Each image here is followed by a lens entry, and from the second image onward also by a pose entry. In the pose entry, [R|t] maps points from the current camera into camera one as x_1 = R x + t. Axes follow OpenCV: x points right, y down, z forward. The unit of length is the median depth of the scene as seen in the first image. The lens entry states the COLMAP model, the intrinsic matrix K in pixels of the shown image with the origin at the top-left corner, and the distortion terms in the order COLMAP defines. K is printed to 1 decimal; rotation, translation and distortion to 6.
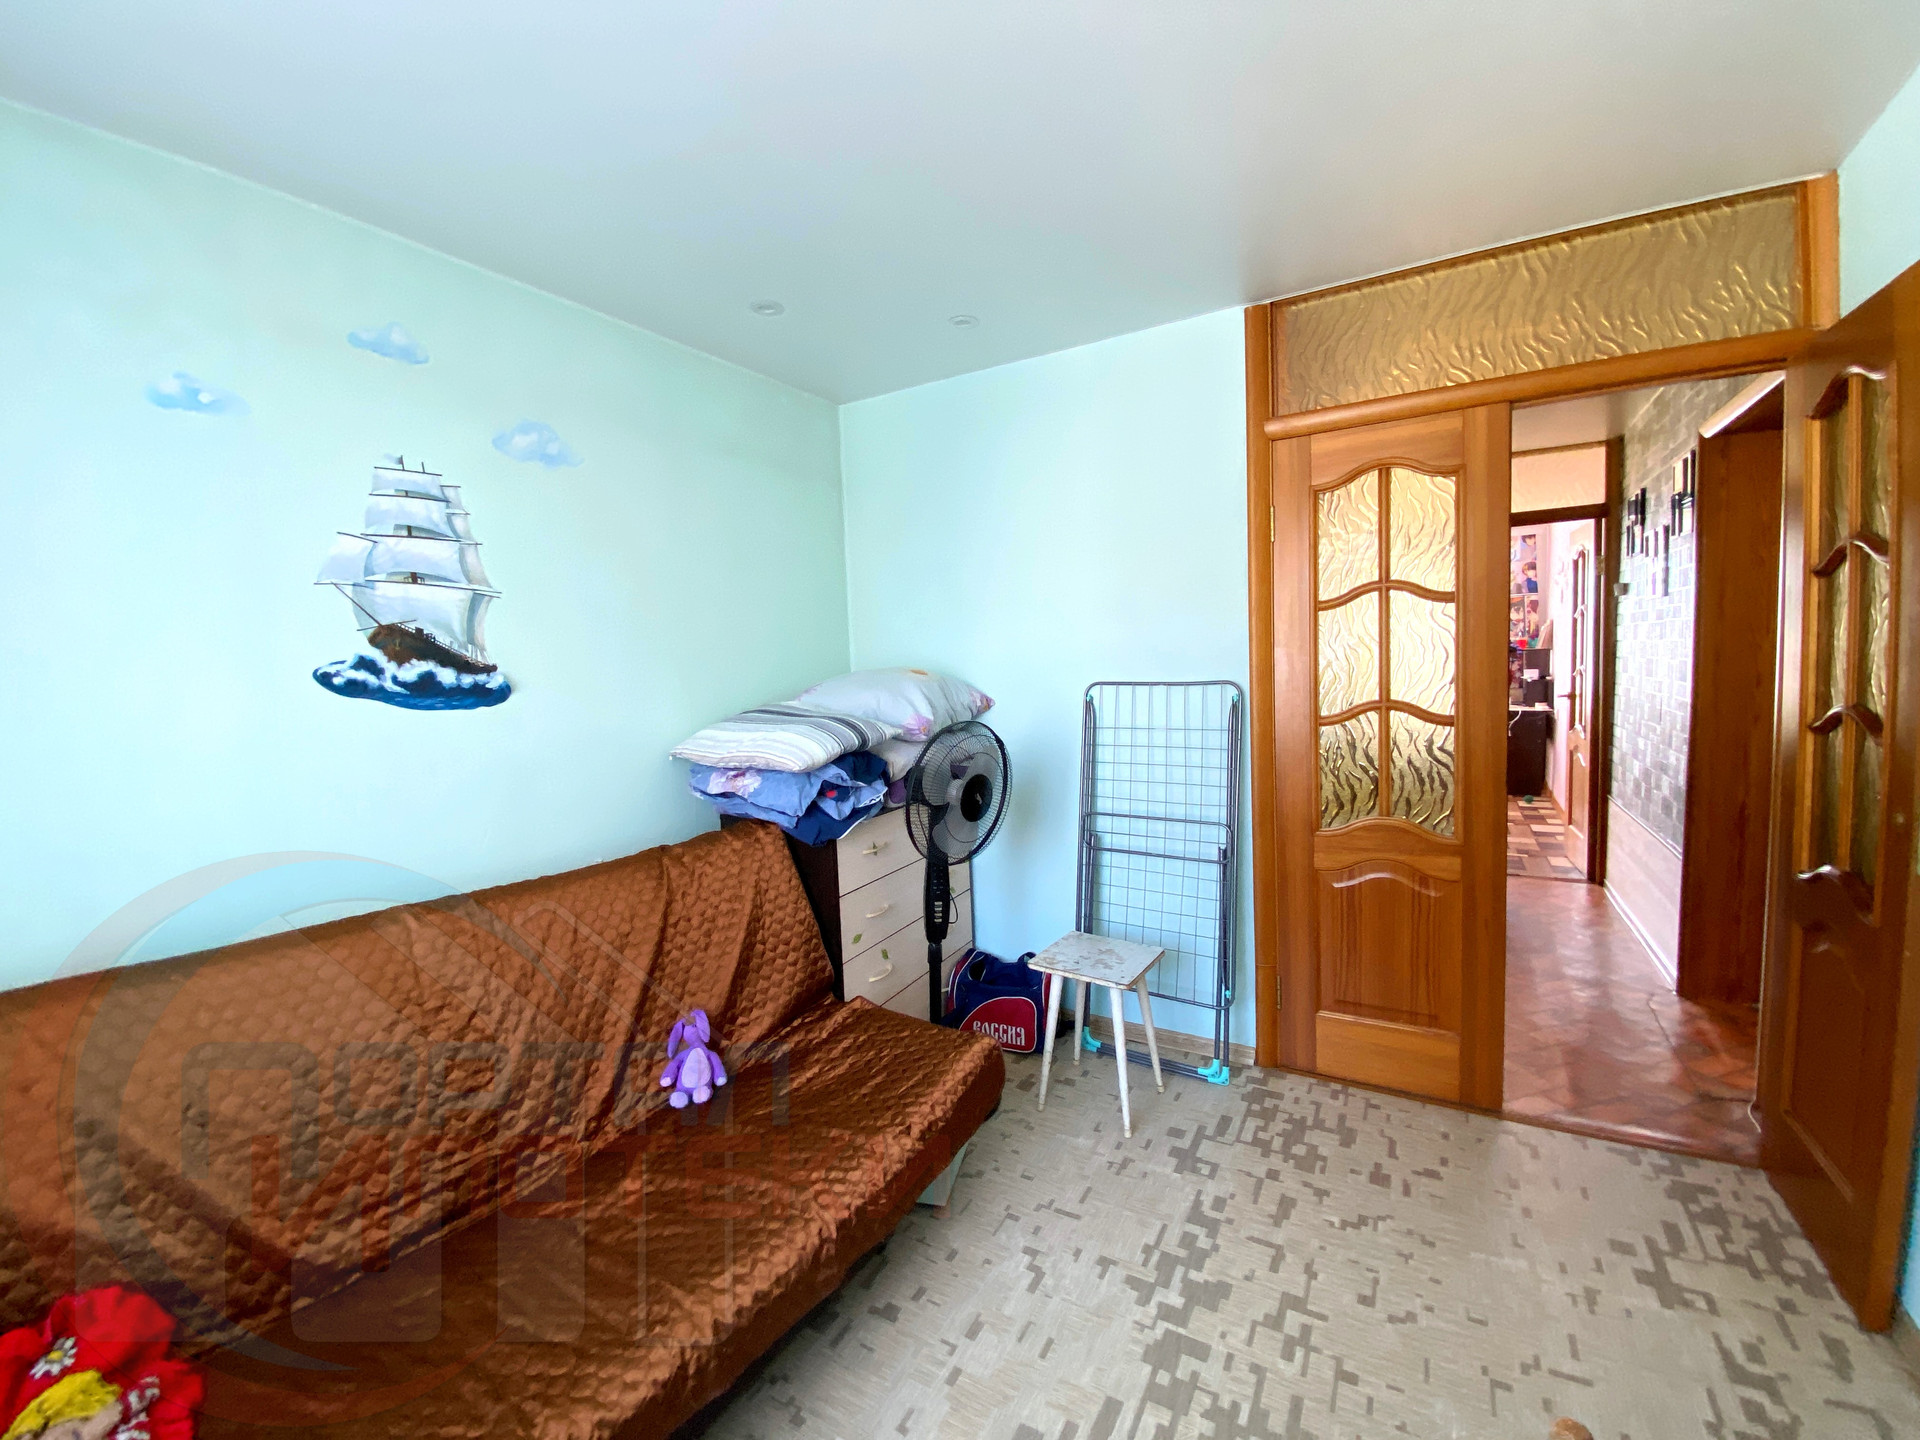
lens RADIAL K [[777.8, 0, 946.6], [0, 777.8, 719.5], [0, 0, 1]] dist [-0.029336, -0.000184]
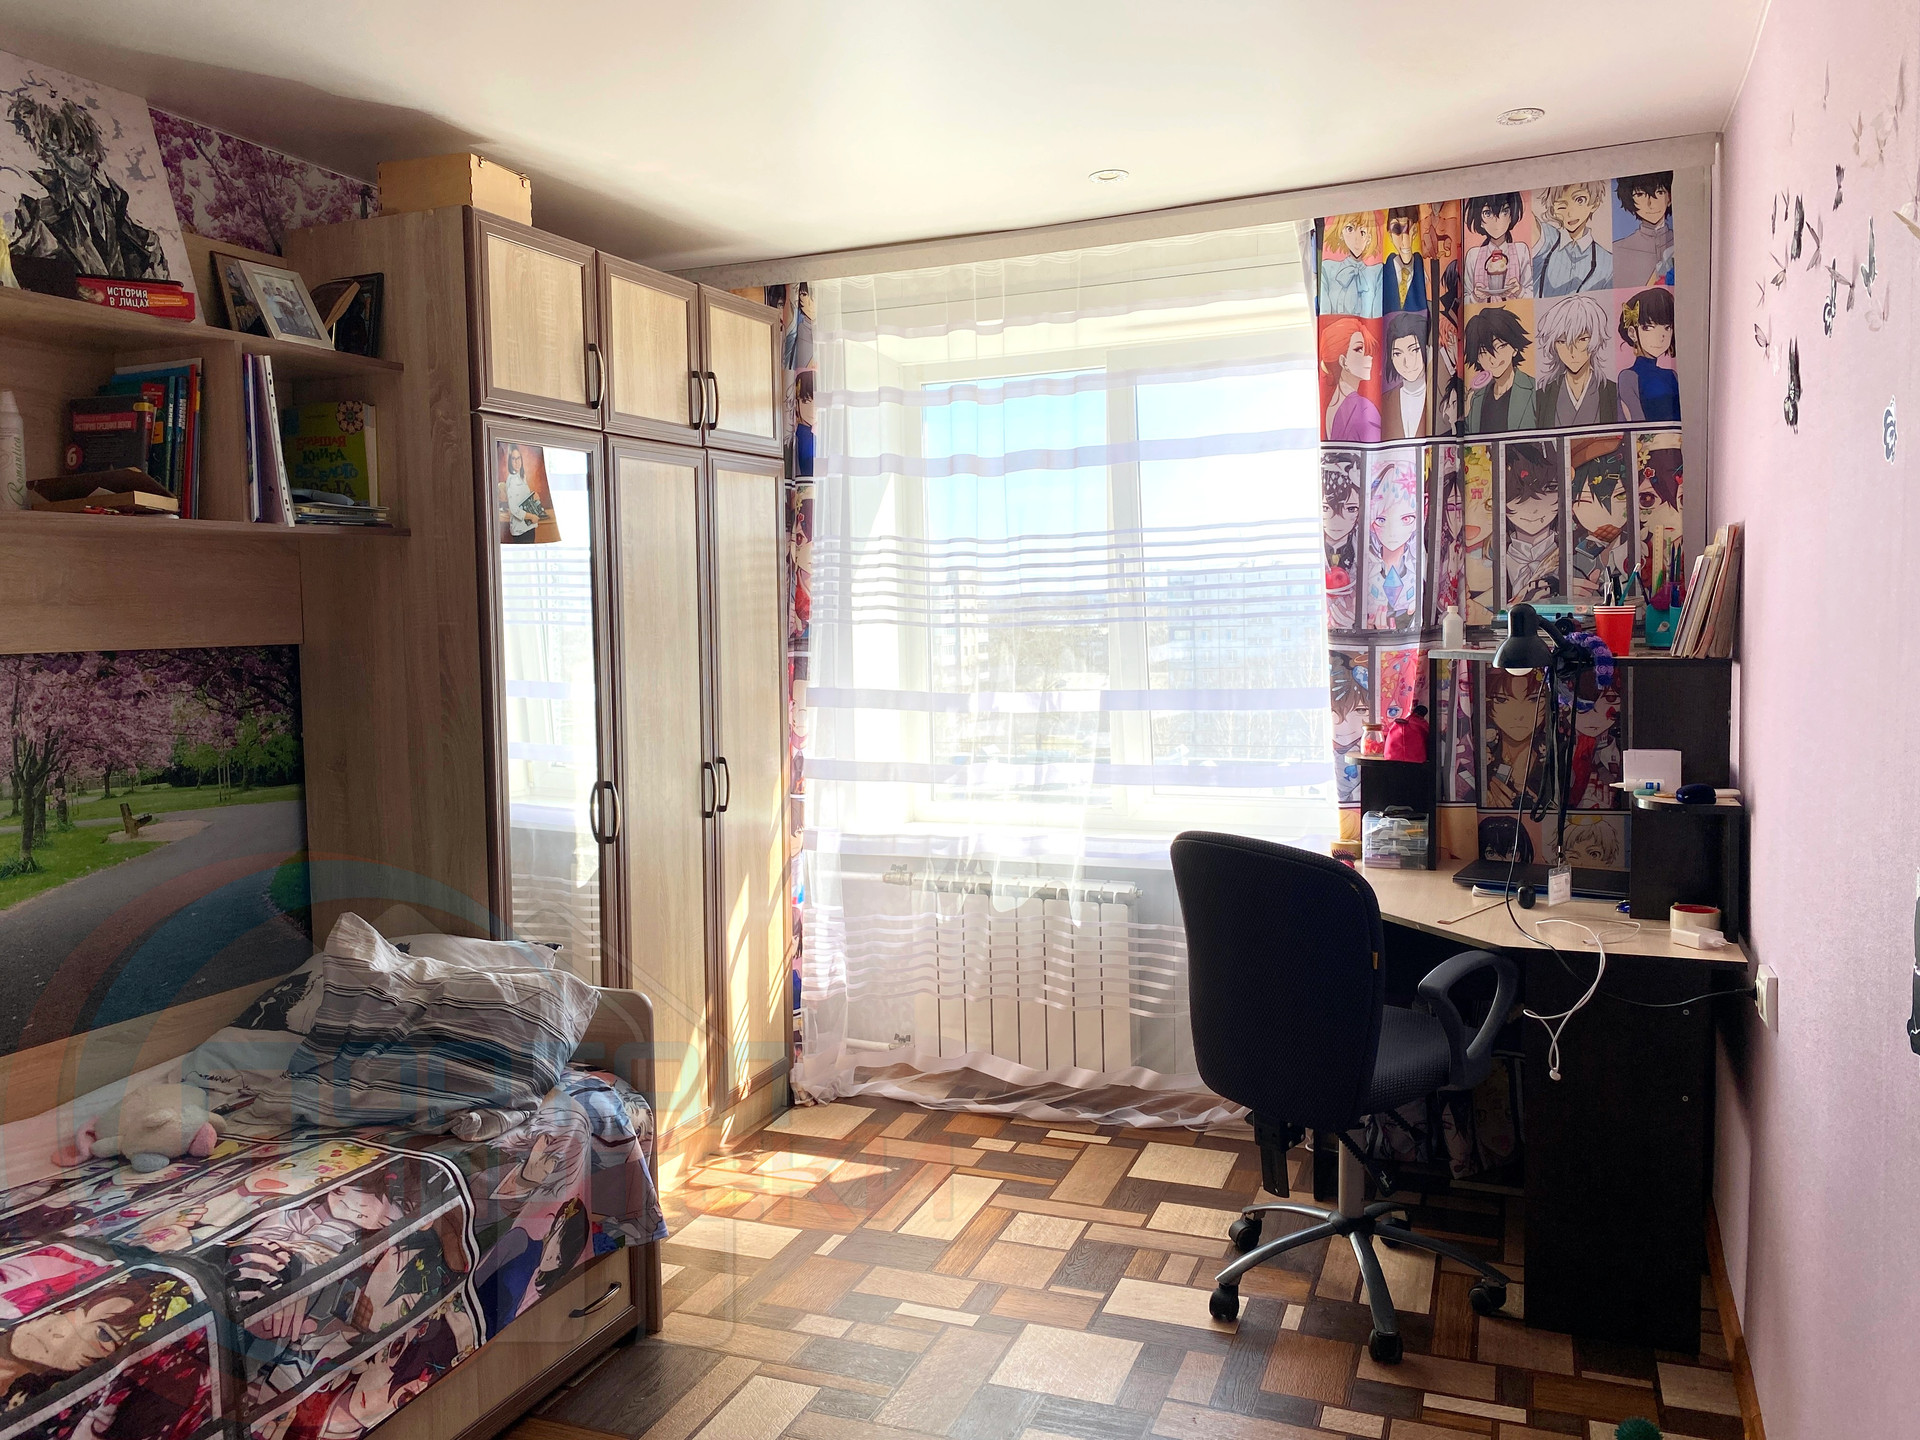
lens RADIAL K [[1447.9, 0, 947.0], [0, 1447.9, 673.7], [0, 0, 1]] dist [-0.032322, 0.009703]
pose [[0.984107, 0.013091, 0.177093, 0.708875], [-0.006187, 0.999201, -0.039483, -0.100985], [-0.177468, 0.037759, 0.983402, 0.906882]]
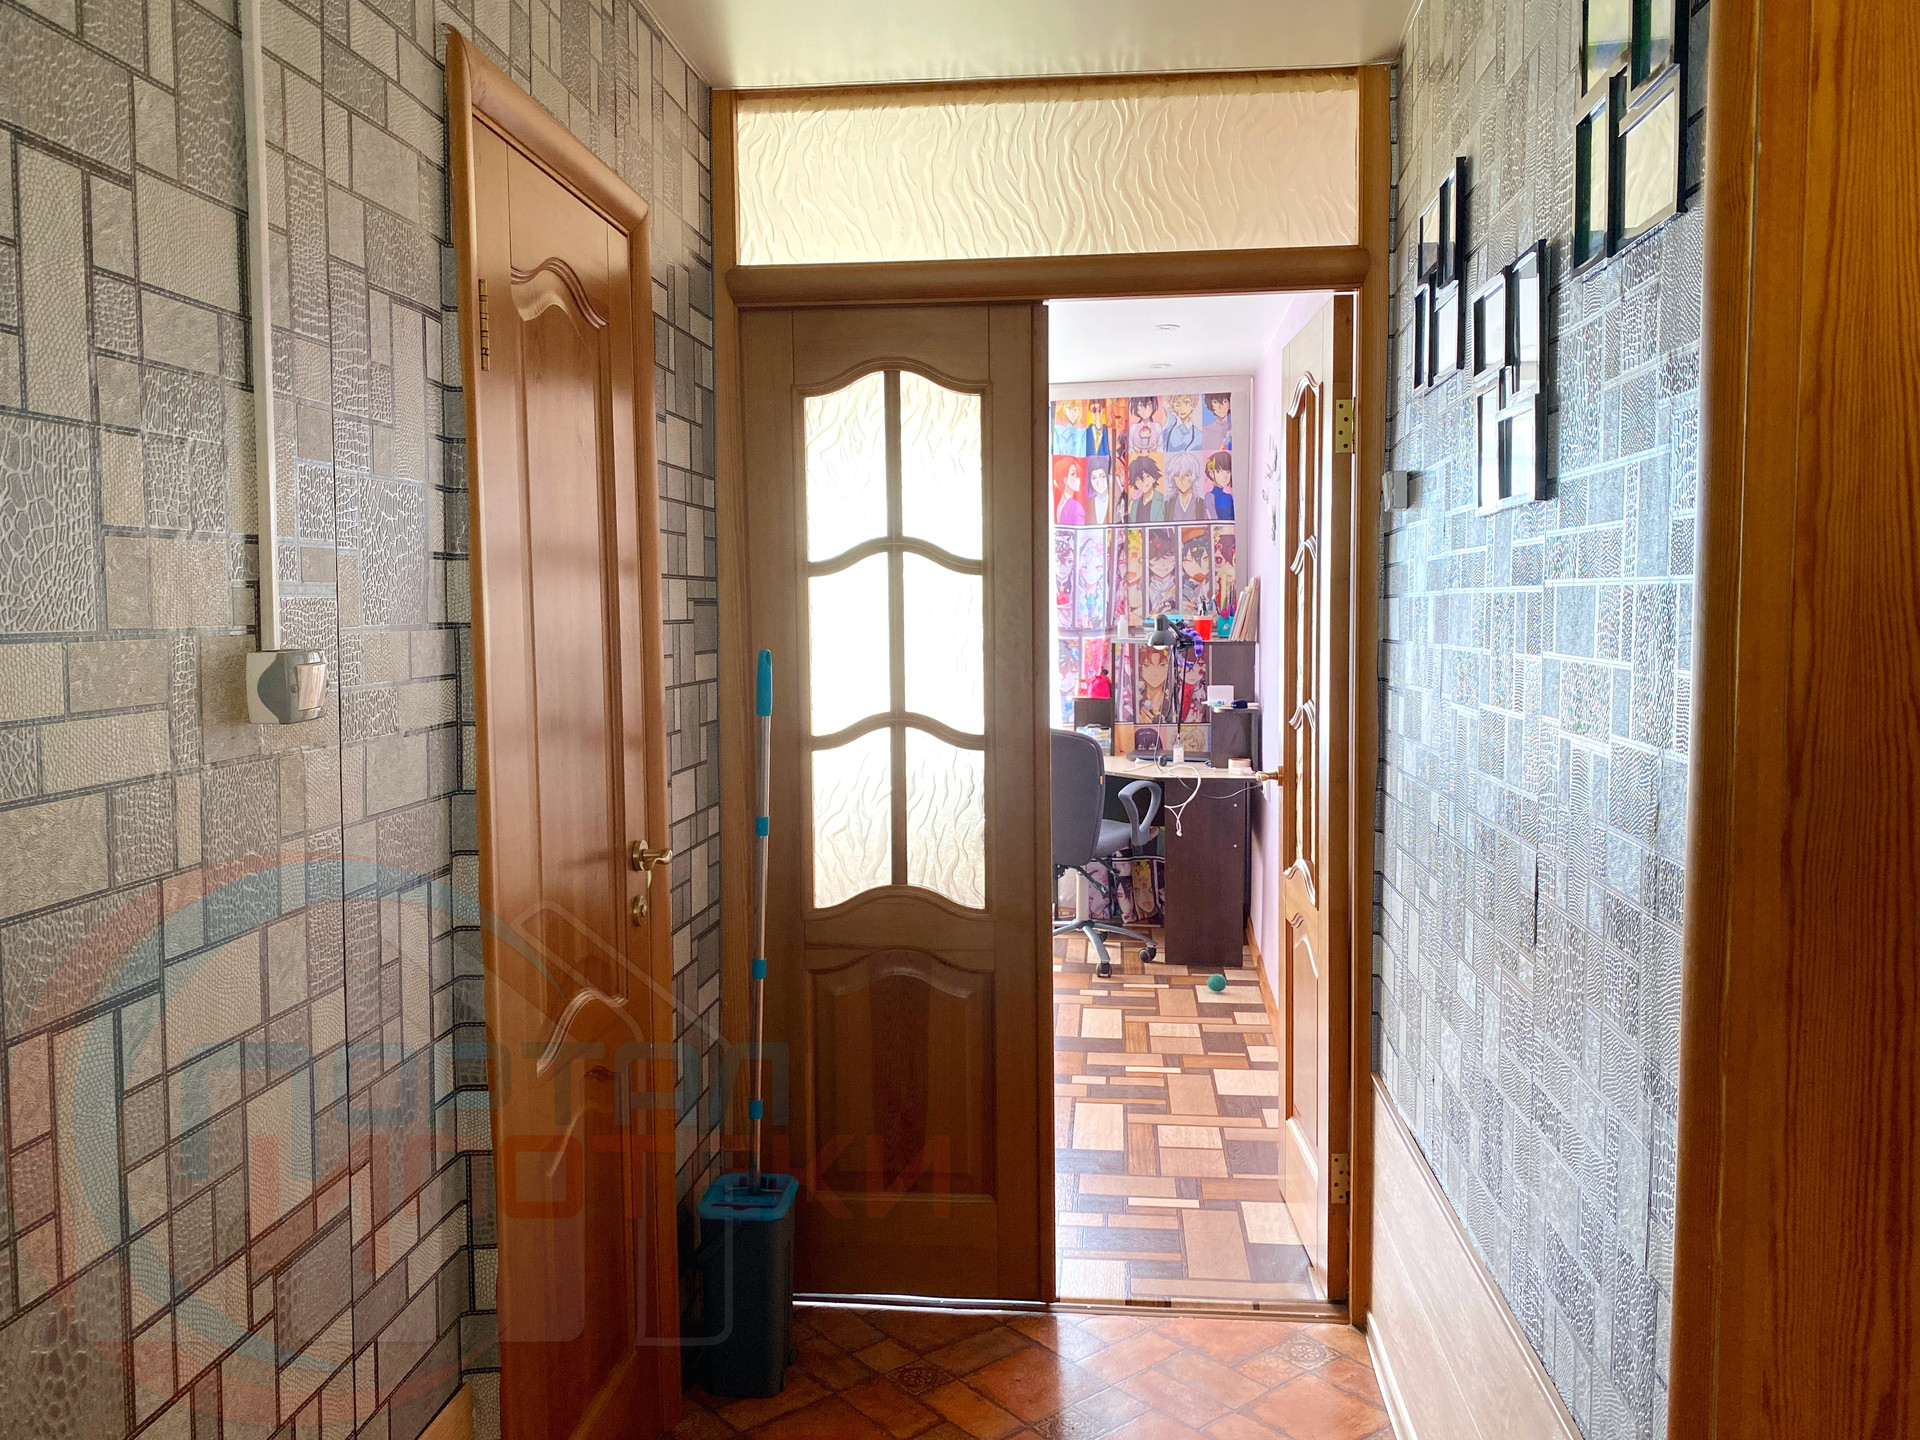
lens RADIAL K [[1447.9, 0, 963.1], [0, 1447.9, 711.1], [0, 0, 1]] dist [-0.032322, 0.009703]
pose [[0.898720, -0.001048, 0.438521, 0.360529], [0.009577, 0.999806, -0.017238, -0.053622], [-0.438418, 0.019692, 0.898556, 0.425500]]
